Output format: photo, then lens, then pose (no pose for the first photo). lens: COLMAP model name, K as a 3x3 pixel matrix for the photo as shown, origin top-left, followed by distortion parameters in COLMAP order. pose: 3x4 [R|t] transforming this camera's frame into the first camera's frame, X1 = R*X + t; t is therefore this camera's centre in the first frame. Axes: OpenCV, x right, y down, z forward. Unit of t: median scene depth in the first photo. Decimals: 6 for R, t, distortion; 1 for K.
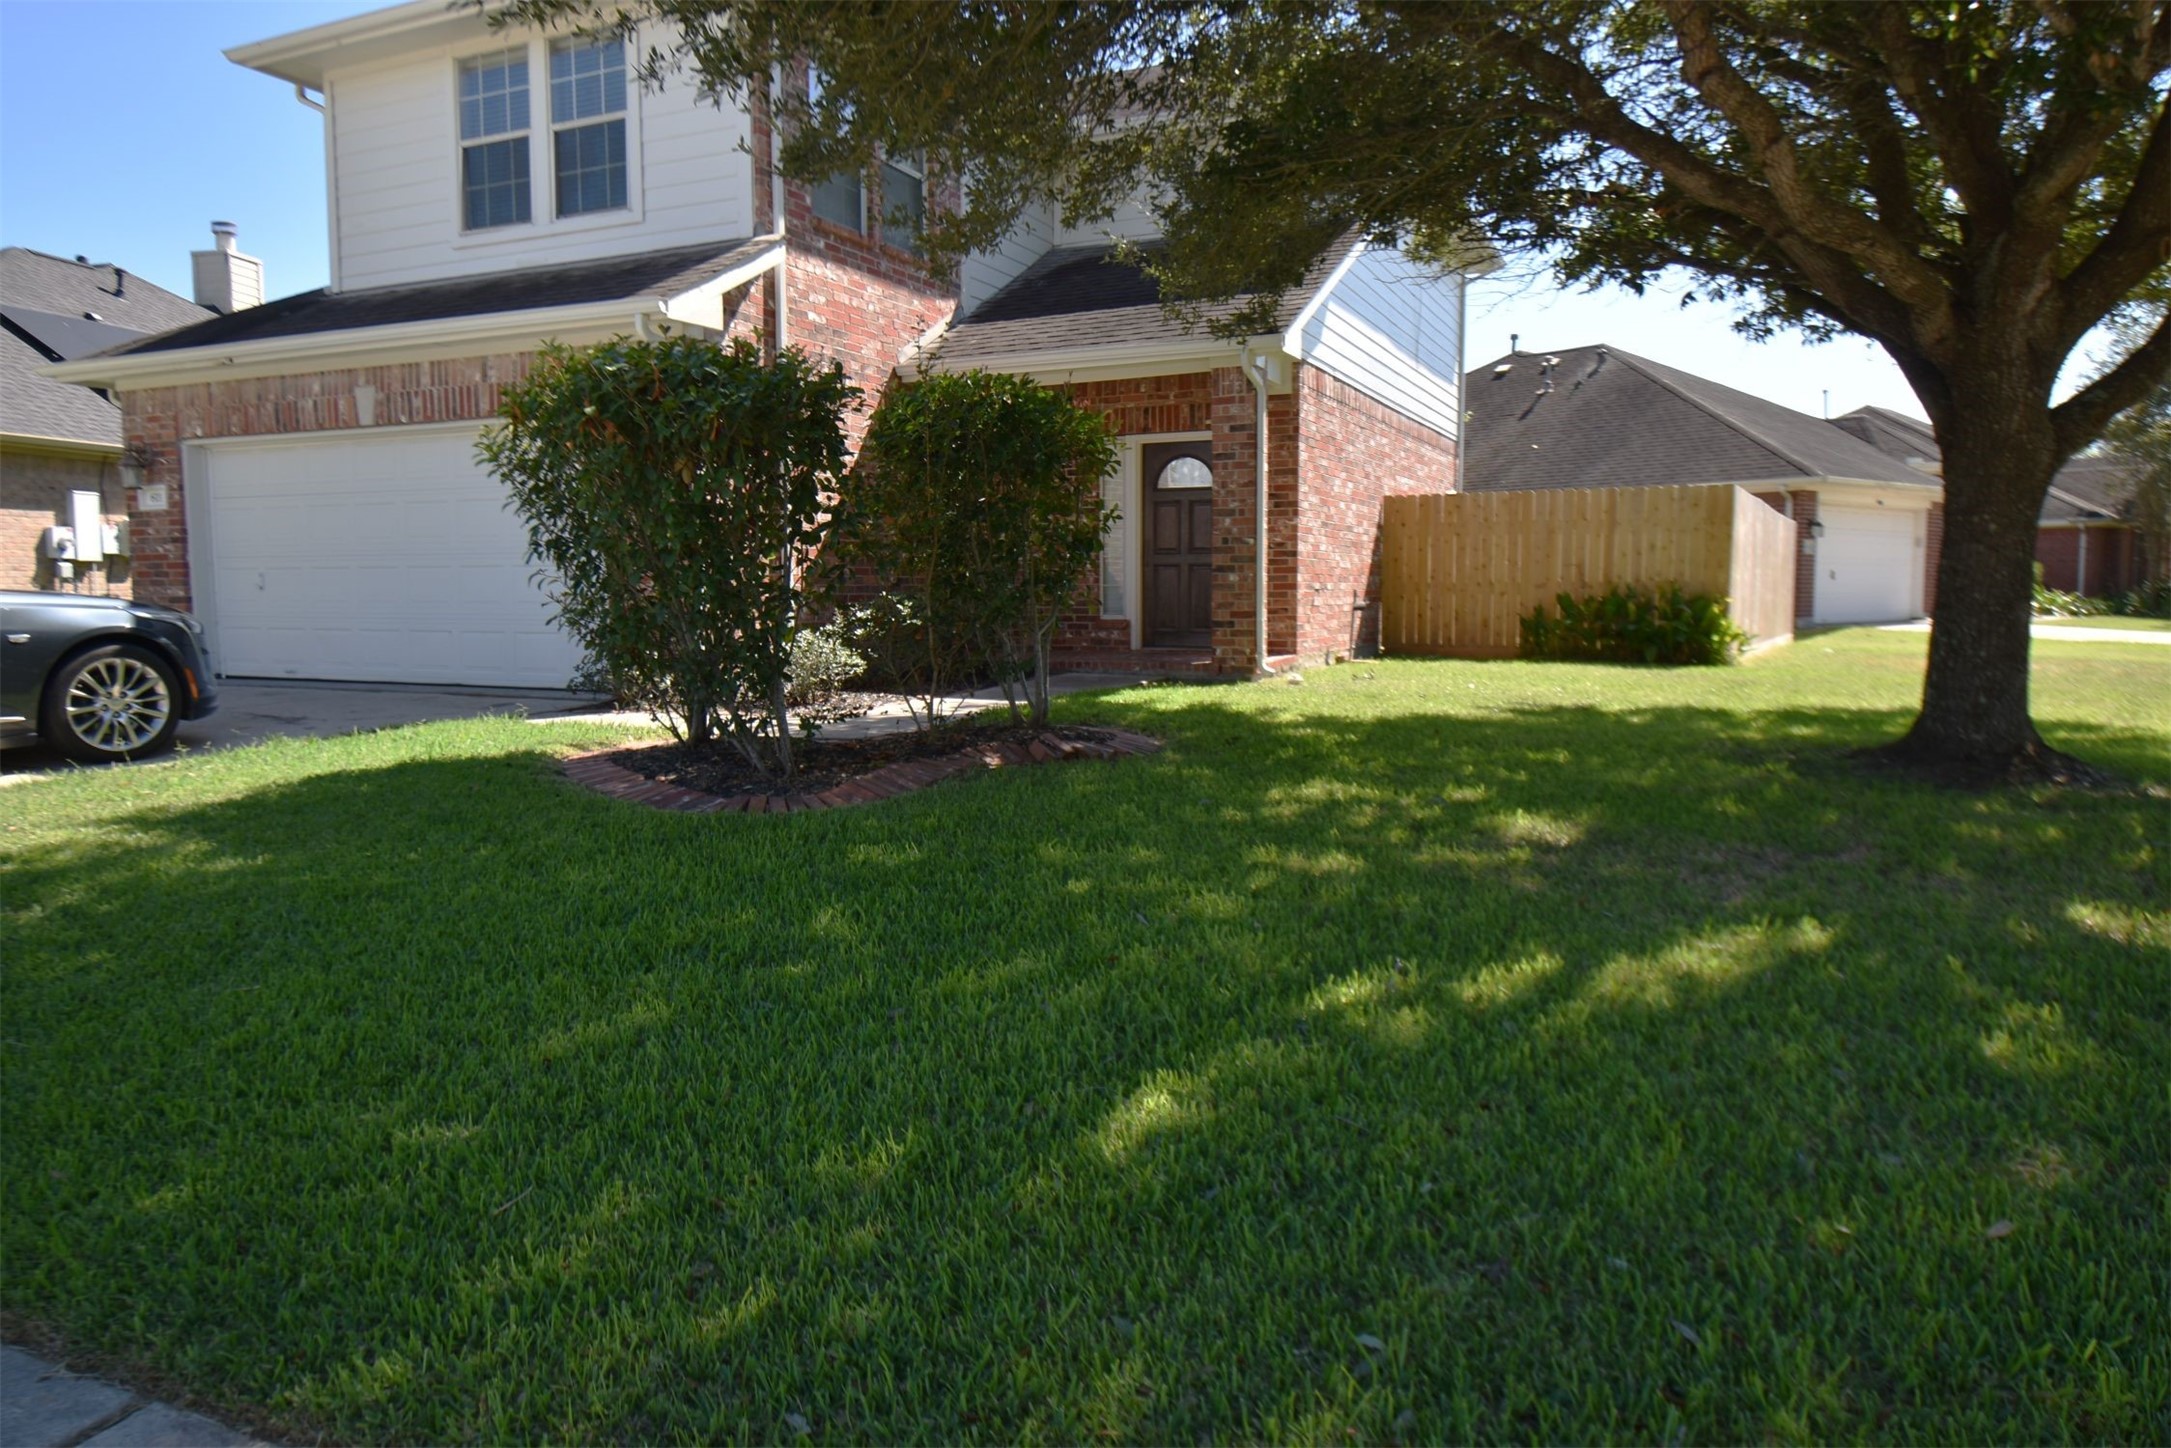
lens RADIAL K [[1409.6, 0, 1068.7], [0, 1409.6, 689.7], [0, 0, 1]] dist [0.015827, -0.032867]
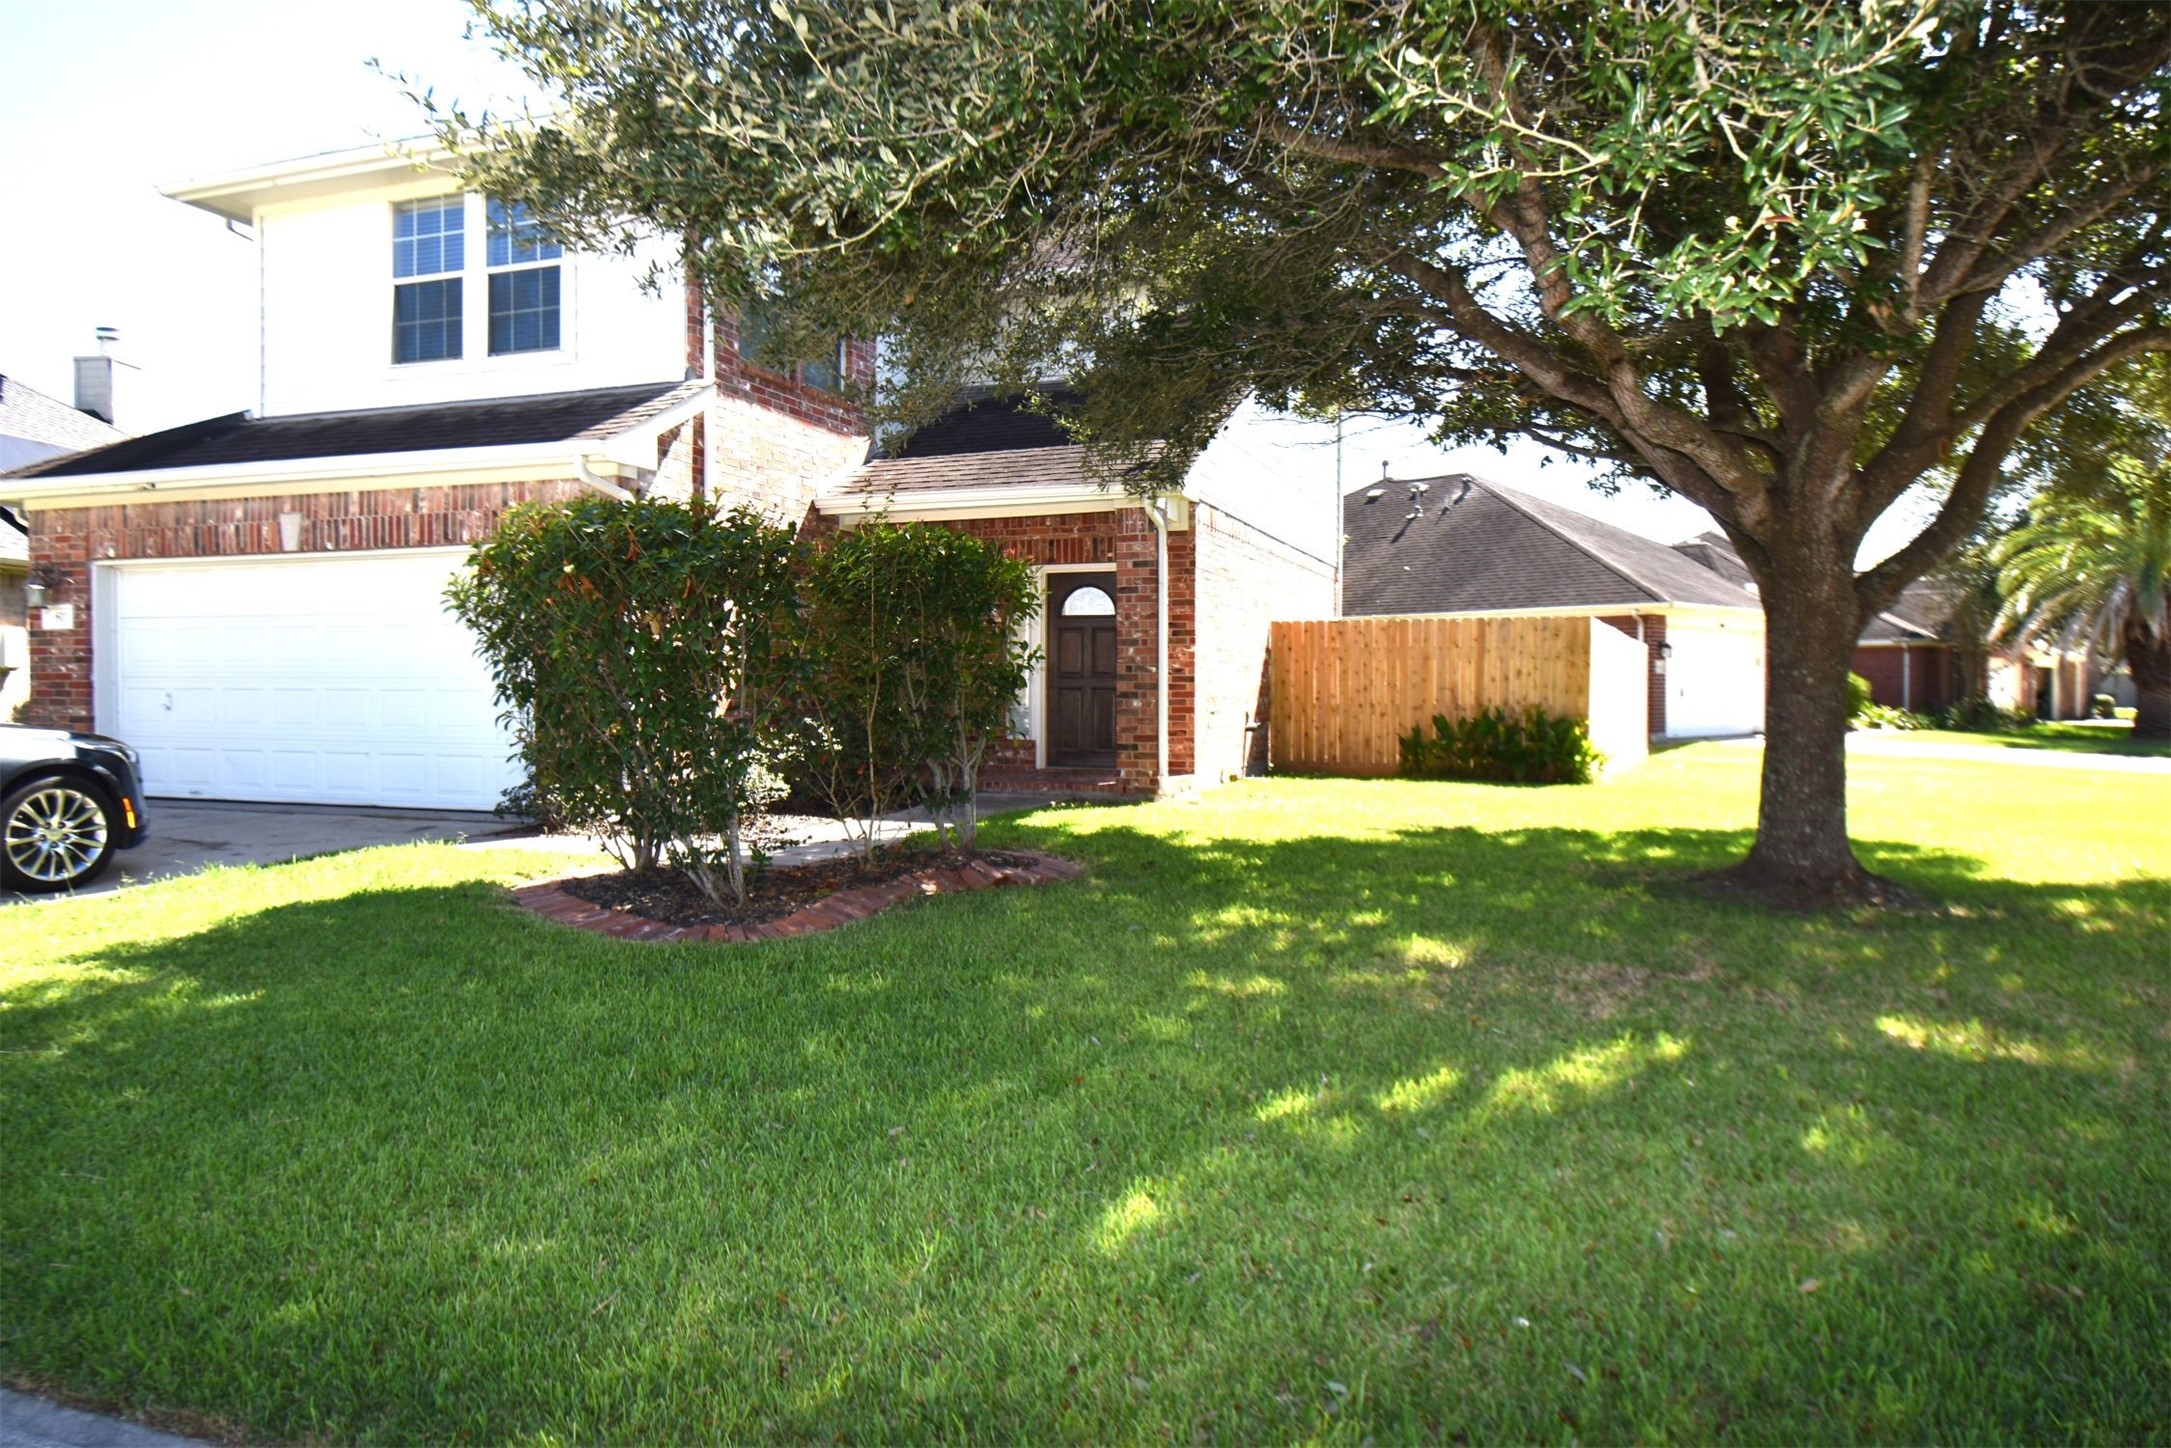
lens RADIAL K [[1409.6, 0, 1068.7], [0, 1409.6, 689.7], [0, 0, 1]] dist [0.015827, -0.032867]
pose [[0.996487, 0.005061, 0.083590, -0.037786], [0.001082, 0.997311, -0.073283, -0.020417], [-0.083736, 0.073116, 0.993802, -0.081167]]
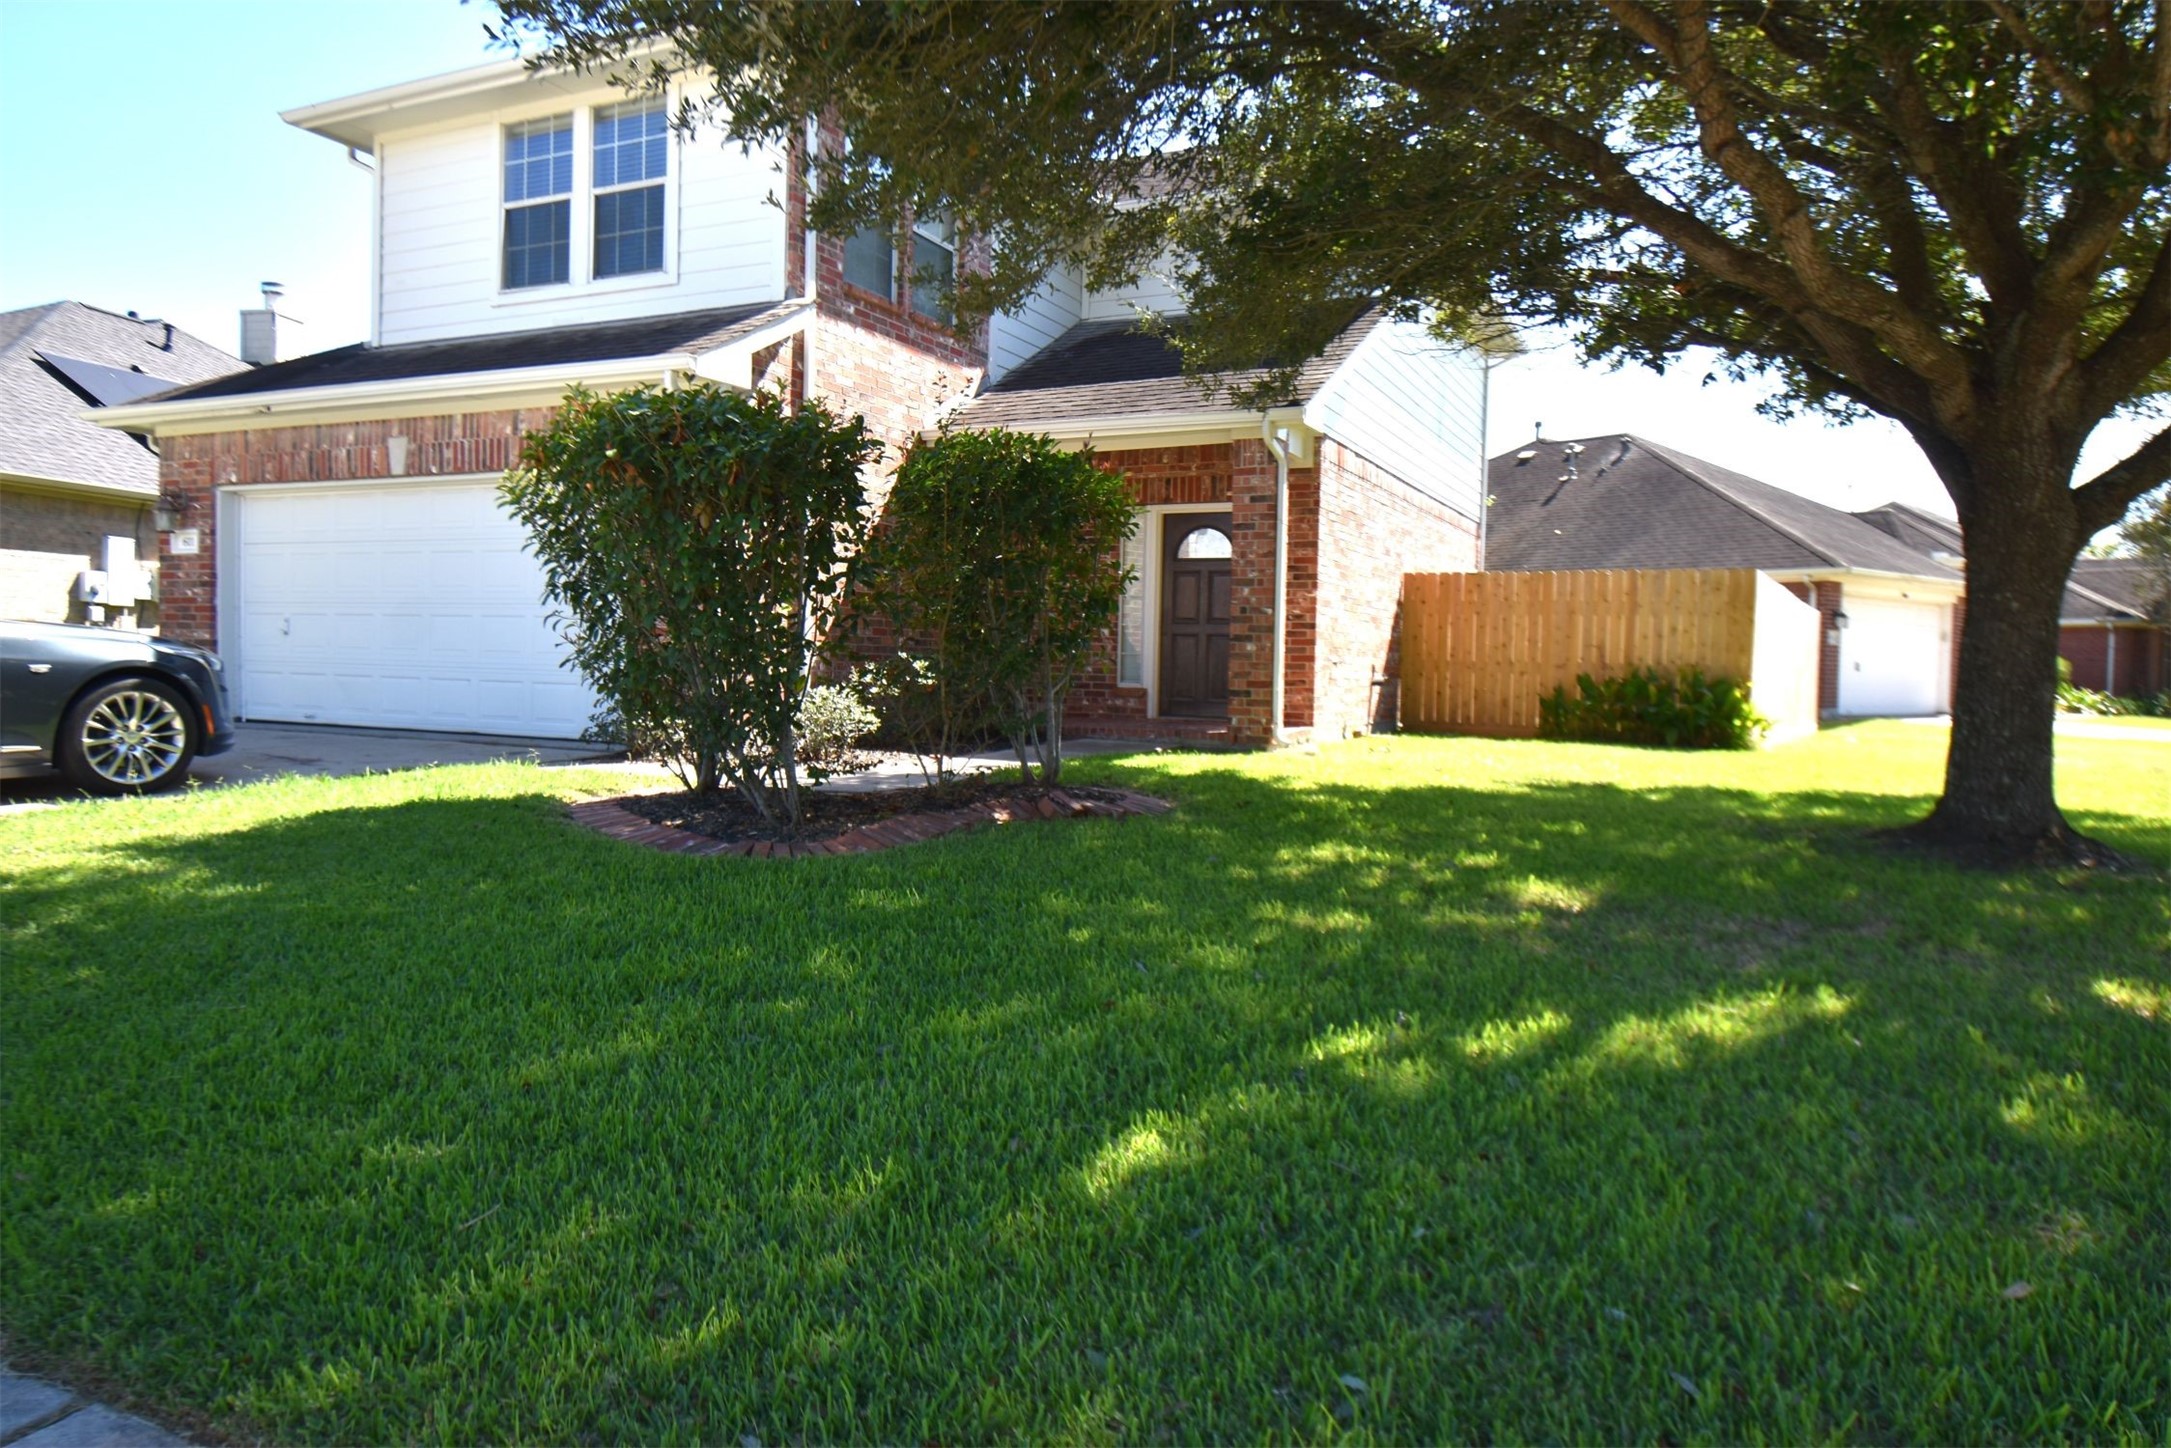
lens RADIAL K [[1409.6, 0, 1068.7], [0, 1409.6, 689.7], [0, 0, 1]] dist [0.015827, -0.032867]
pose [[0.999531, 0.026620, -0.015125, 0.006211], [-0.027403, 0.998155, -0.054188, 0.013625], [0.013655, 0.054577, 0.998416, 0.004348]]
